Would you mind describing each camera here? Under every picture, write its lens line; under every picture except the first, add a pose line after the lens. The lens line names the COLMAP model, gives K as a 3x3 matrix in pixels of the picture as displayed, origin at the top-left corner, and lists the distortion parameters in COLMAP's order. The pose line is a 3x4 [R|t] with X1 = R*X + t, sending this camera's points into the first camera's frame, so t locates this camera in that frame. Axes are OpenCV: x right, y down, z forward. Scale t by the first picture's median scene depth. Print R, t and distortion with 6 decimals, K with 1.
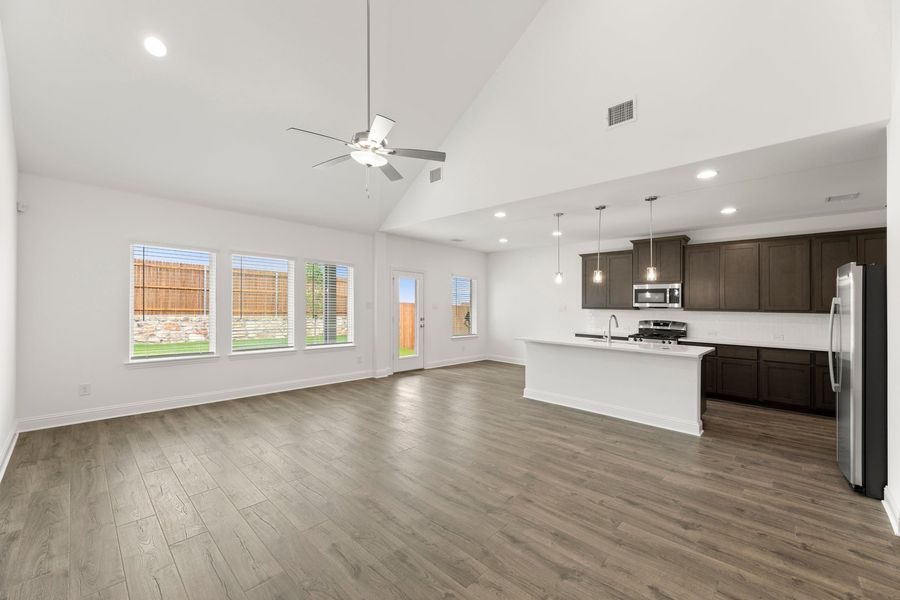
lens RADIAL K [[360.8, 0, 445.9], [0, 360.8, 297.1], [0, 0, 1]] dist [0.002412, 0.000239]
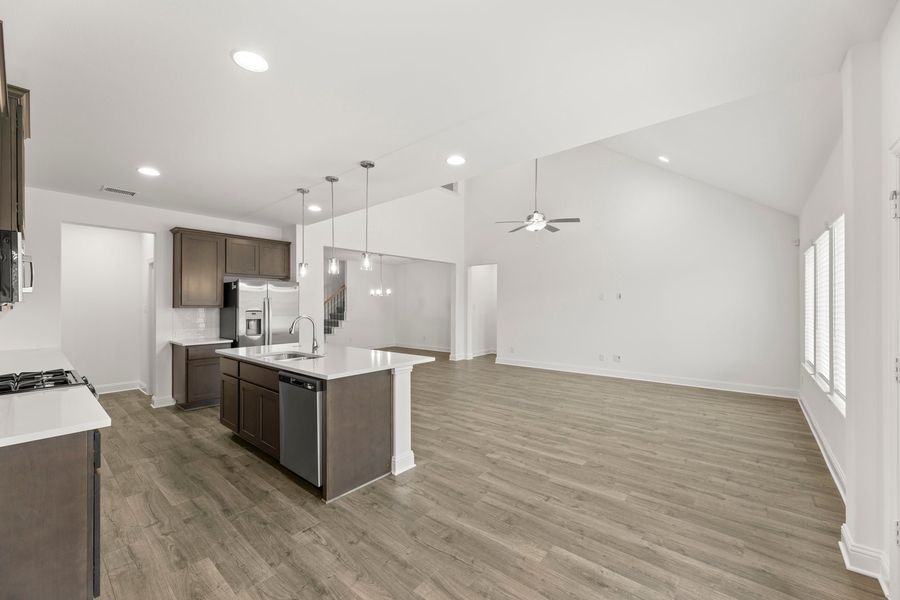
lens RADIAL K [[360.8, 0, 445.9], [0, 360.8, 297.1], [0, 0, 1]] dist [0.002412, 0.000239]
pose [[-0.998289, -0.014954, -0.056528, 0.215780], [-0.012273, 0.998797, -0.047483, 0.041848], [0.057170, -0.046708, -0.997271, 1.702748]]
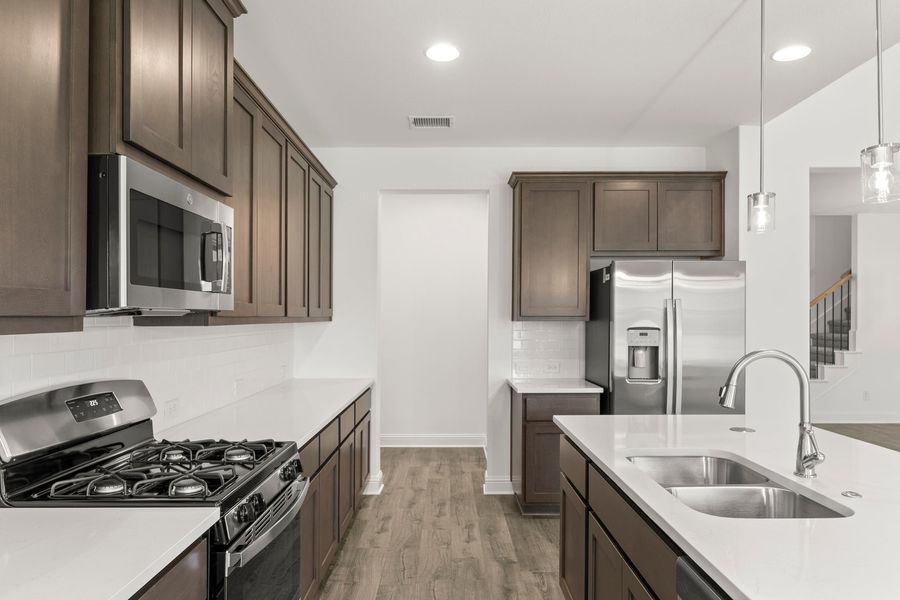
lens RADIAL K [[580.7, 0, 450.4], [0, 580.7, 334.0], [0, 0, 1]] dist [0.005719, 0.001319]
pose [[-0.702072, -0.034781, 0.711256, 0.334273], [-0.026014, 0.999393, 0.023193, 0.035481], [-0.711631, -0.002219, -0.702550, 1.371811]]
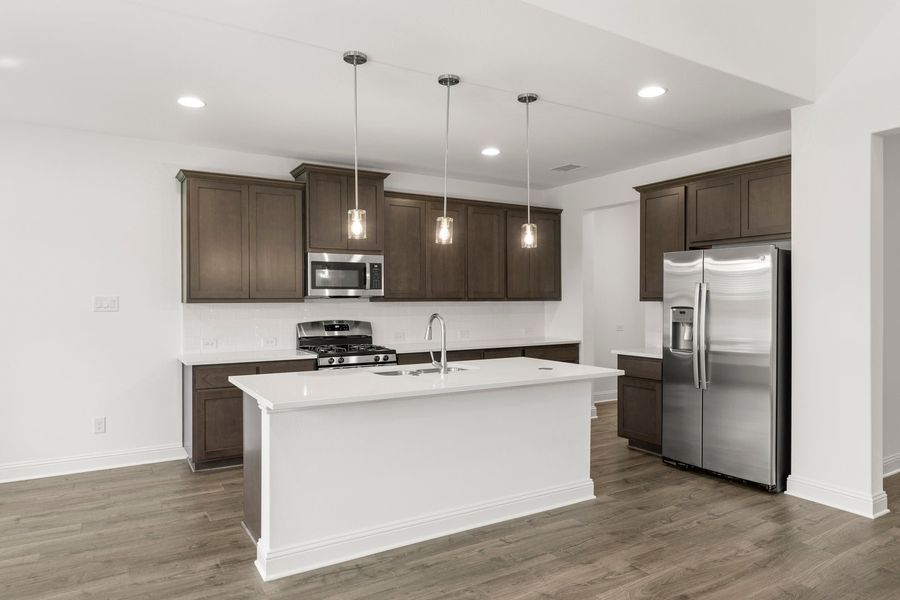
lens RADIAL K [[570.6, 0, 462.6], [0, 570.6, 298.4], [0, 0, 1]] dist [-0.002105, -0.000907]
pose [[0.246450, -0.018586, 0.968977, -0.251569], [-0.016190, 0.999598, 0.023291, 0.009901], [-0.969020, -0.021428, 0.246050, 0.764270]]
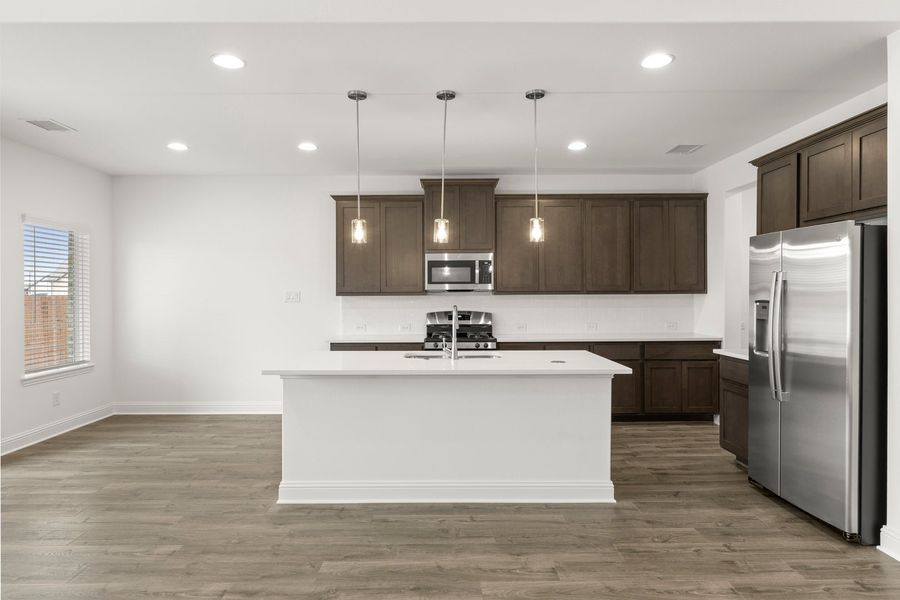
lens RADIAL K [[531.0, 0, 448.1], [0, 531.0, 293.7], [0, 0, 1]] dist [-0.003236, -0.001054]
pose [[0.720354, -0.023470, 0.693209, -0.081319], [0.002541, 0.999510, 0.031200, 0.006505], [-0.693602, -0.020714, 0.720061, 0.436685]]
